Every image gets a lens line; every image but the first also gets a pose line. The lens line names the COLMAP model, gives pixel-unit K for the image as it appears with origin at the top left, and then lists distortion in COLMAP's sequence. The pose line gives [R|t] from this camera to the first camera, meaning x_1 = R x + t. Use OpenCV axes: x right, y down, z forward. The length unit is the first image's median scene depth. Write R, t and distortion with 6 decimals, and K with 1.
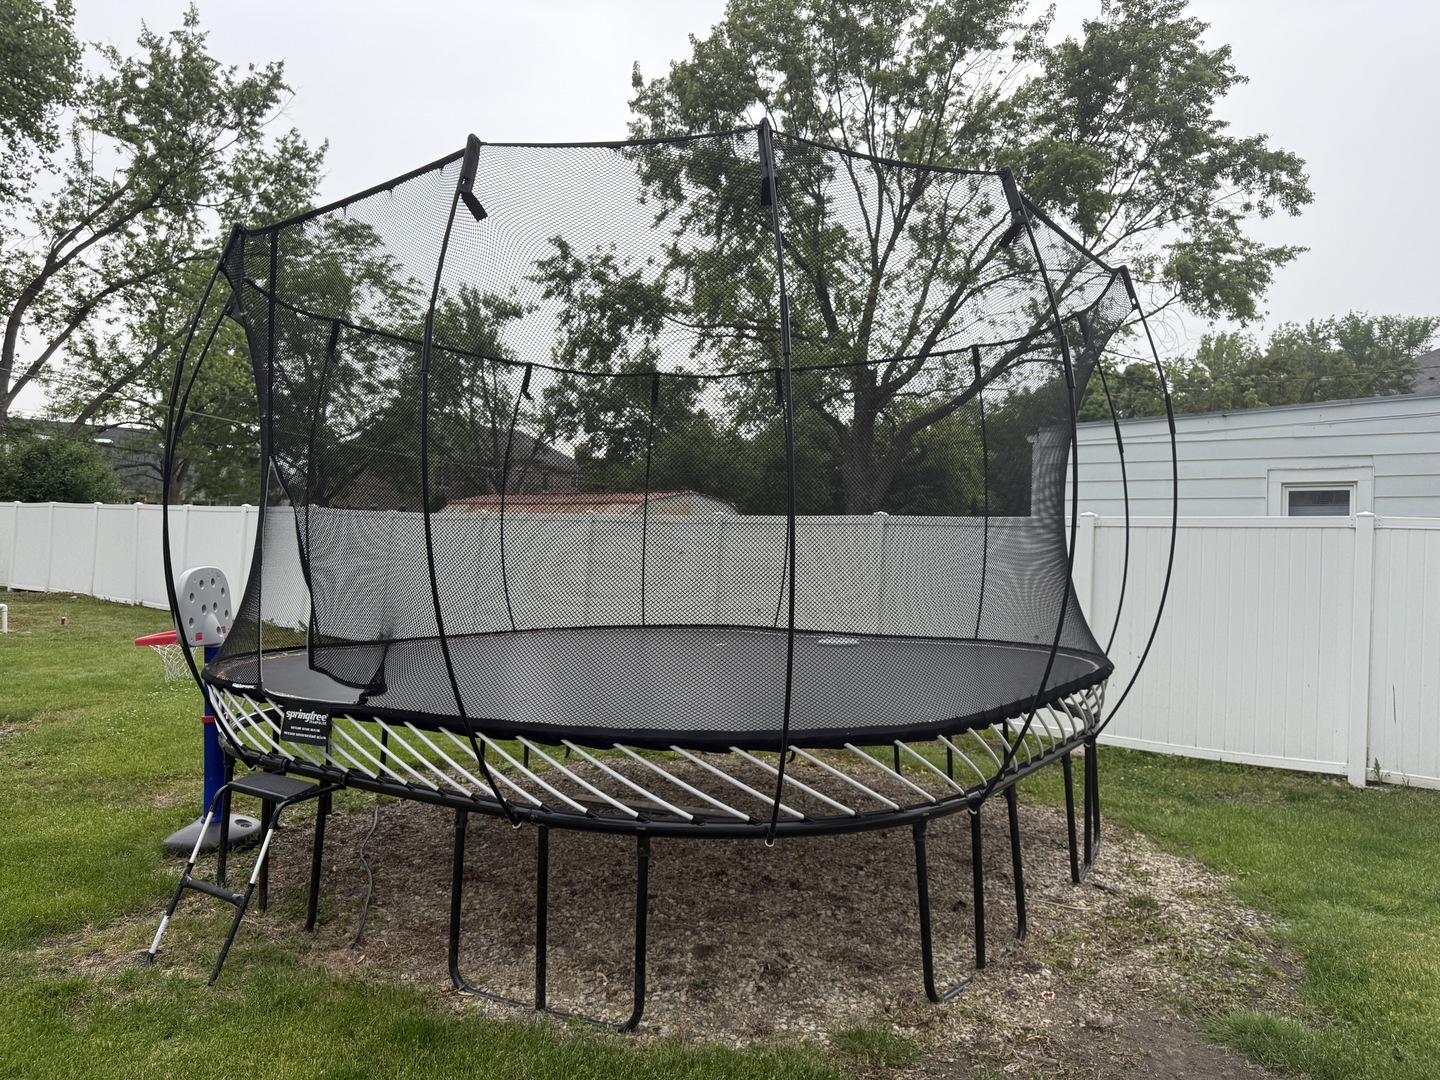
lens RADIAL K [[1008.4, 0, 723.7], [0, 1008.4, 542.7], [0, 0, 1]] dist [0.041774, -0.042385]
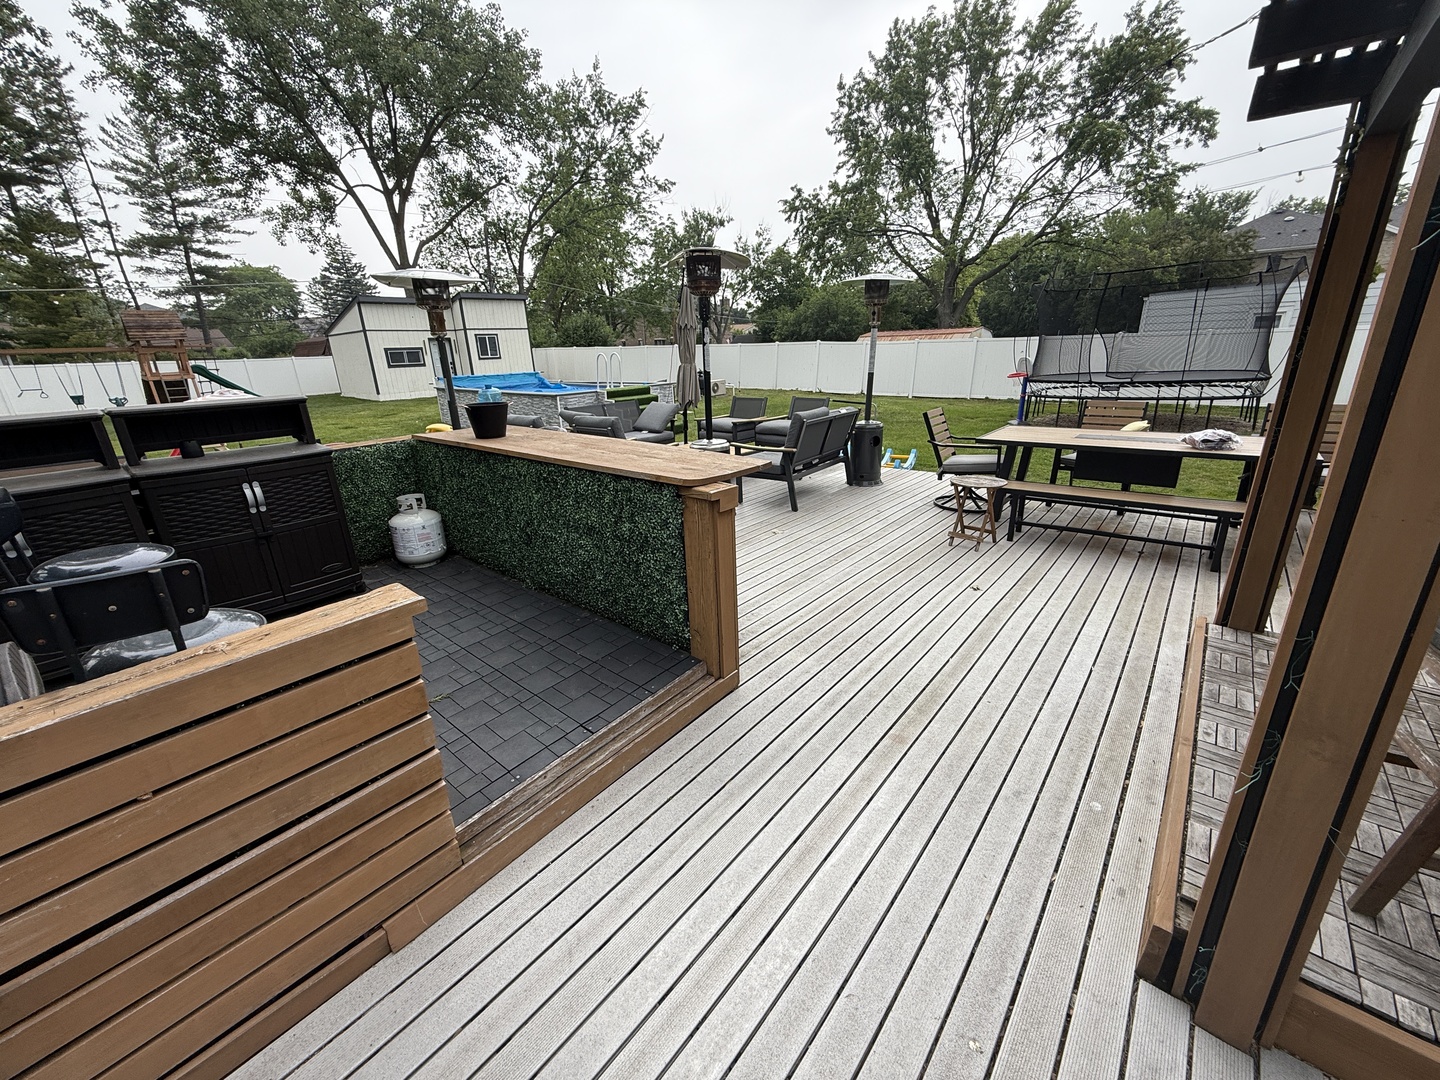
lens RADIAL K [[568.0, 0, 709.1], [0, 568.0, 545.4], [0, 0, 1]] dist [-0.000240, 0.000097]
pose [[0.996989, -0.026506, -0.072876, -0.260906], [0.048389, 0.947003, 0.317559, -0.006012], [0.060596, -0.320129, 0.945434, -0.242167]]
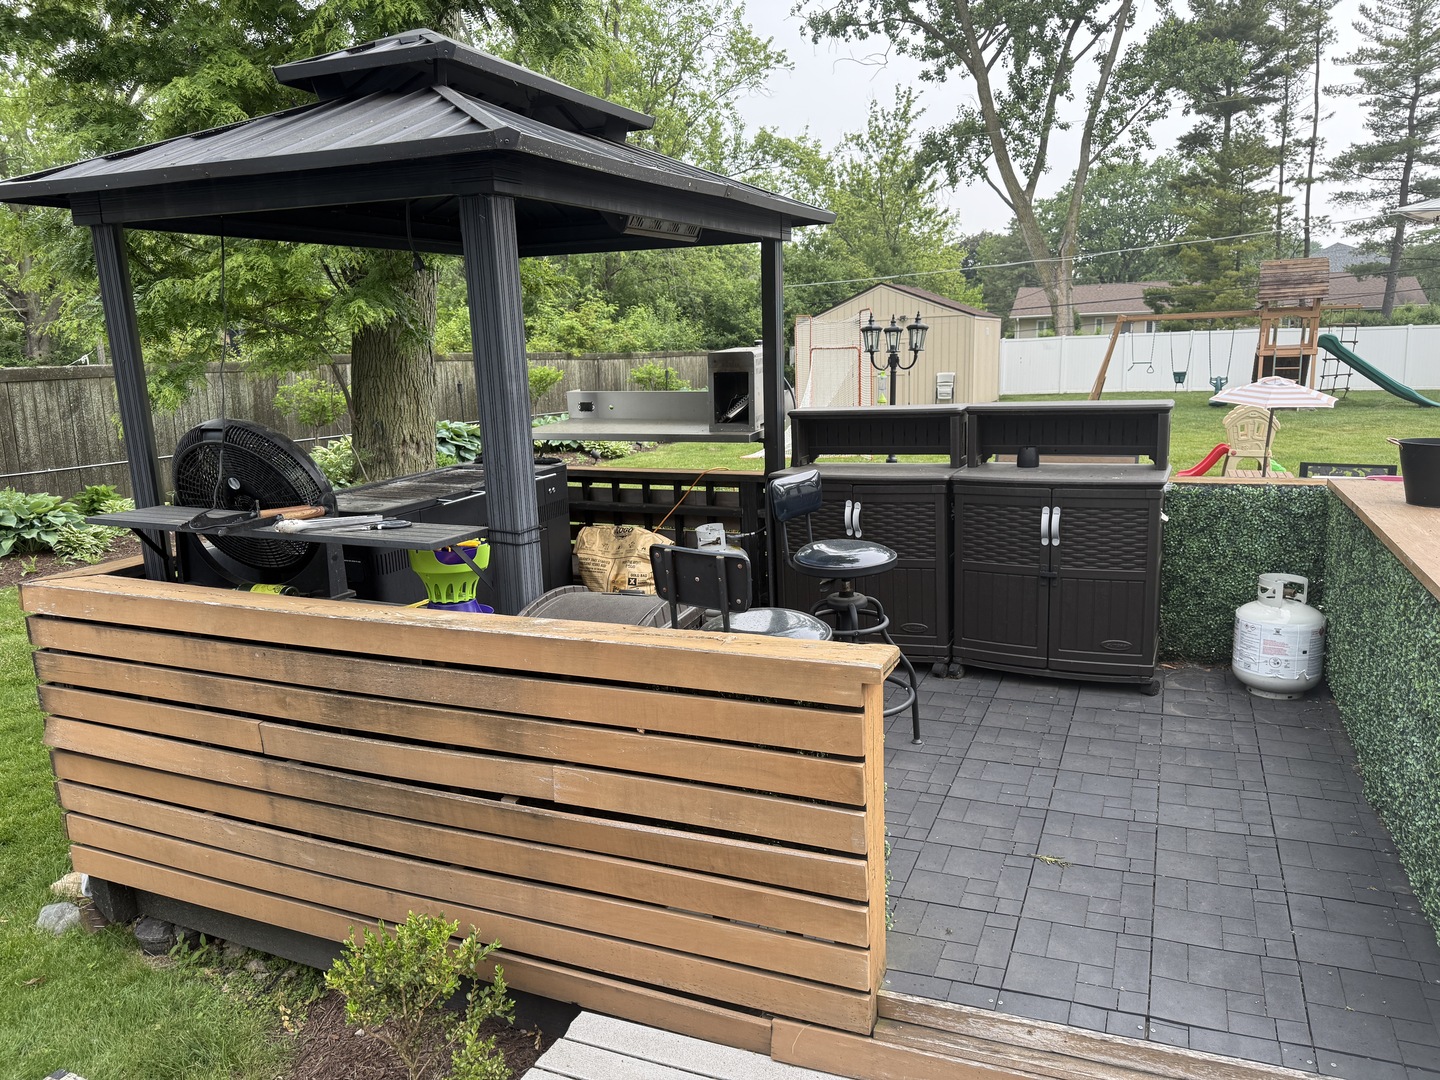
lens RADIAL K [[1008.4, 0, 730.1], [0, 1008.4, 549.8], [0, 0, 1]] dist [0.041774, -0.042385]
pose [[0.236949, 0.163708, -0.957630, -0.227952], [0.023059, 0.984475, 0.174003, -0.007940], [0.971249, -0.063312, 0.229495, -0.226213]]
